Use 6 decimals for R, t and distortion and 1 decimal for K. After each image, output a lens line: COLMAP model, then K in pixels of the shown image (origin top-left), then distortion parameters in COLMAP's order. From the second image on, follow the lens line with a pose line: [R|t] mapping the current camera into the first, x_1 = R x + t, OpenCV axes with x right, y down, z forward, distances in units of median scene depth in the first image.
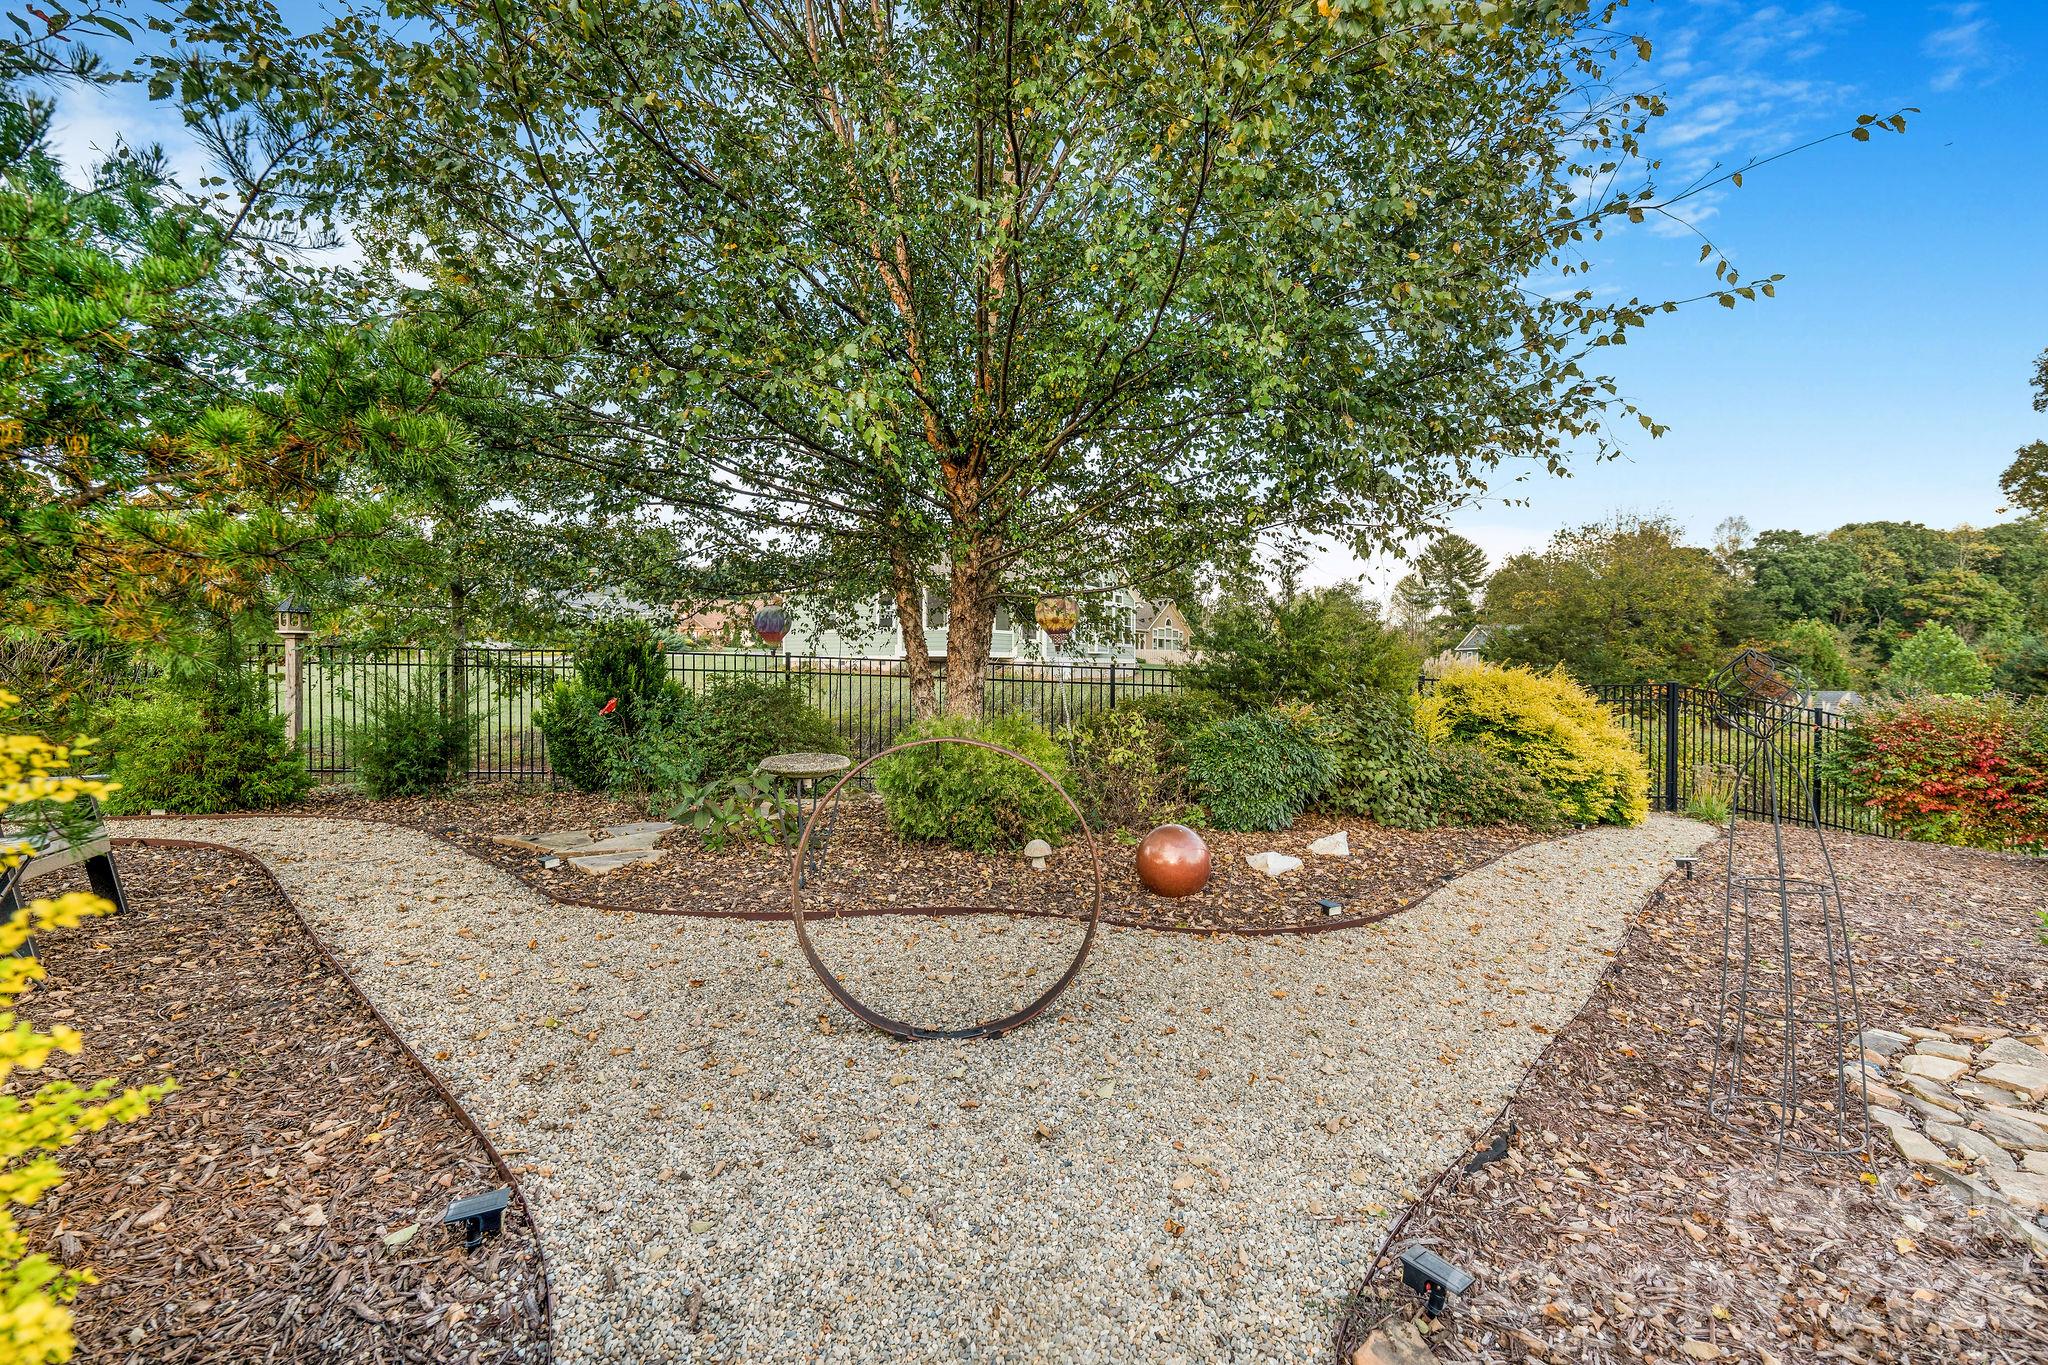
lens RADIAL K [[827.6, 0, 1022.3], [0, 827.6, 681.0], [0, 0, 1]] dist [0.002913, -0.004668]
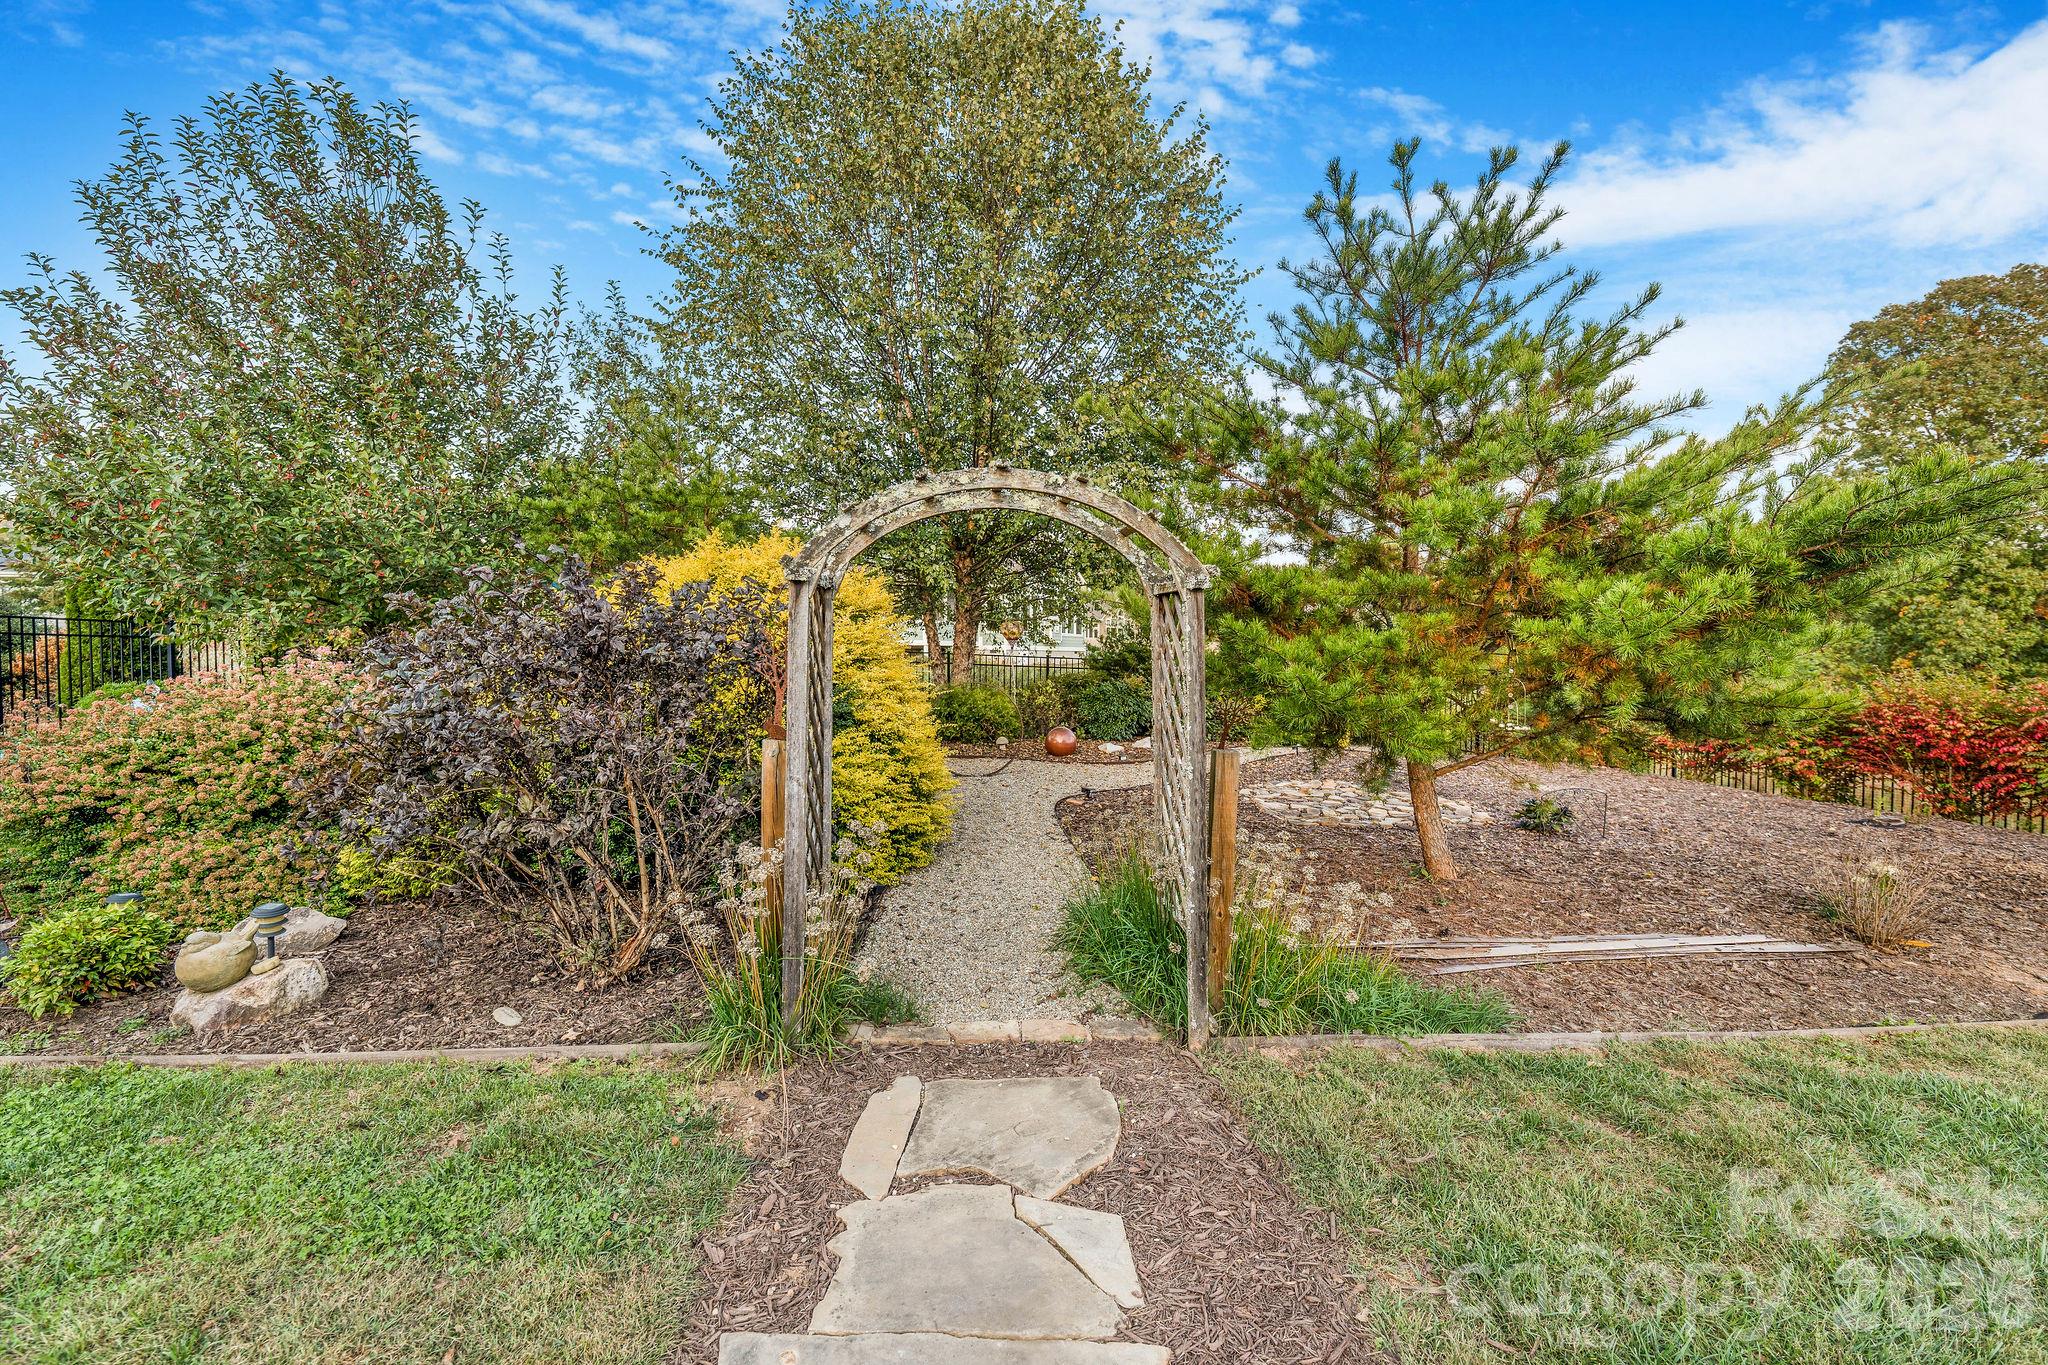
lens RADIAL K [[827.6, 0, 1025.2], [0, 827.6, 674.3], [0, 0, 1]] dist [0.002913, -0.004668]
pose [[0.998755, 0.004520, 0.049674, -0.027612], [-0.004977, 0.999947, 0.009065, 0.005156], [-0.049631, -0.009301, 0.998724, -1.079026]]
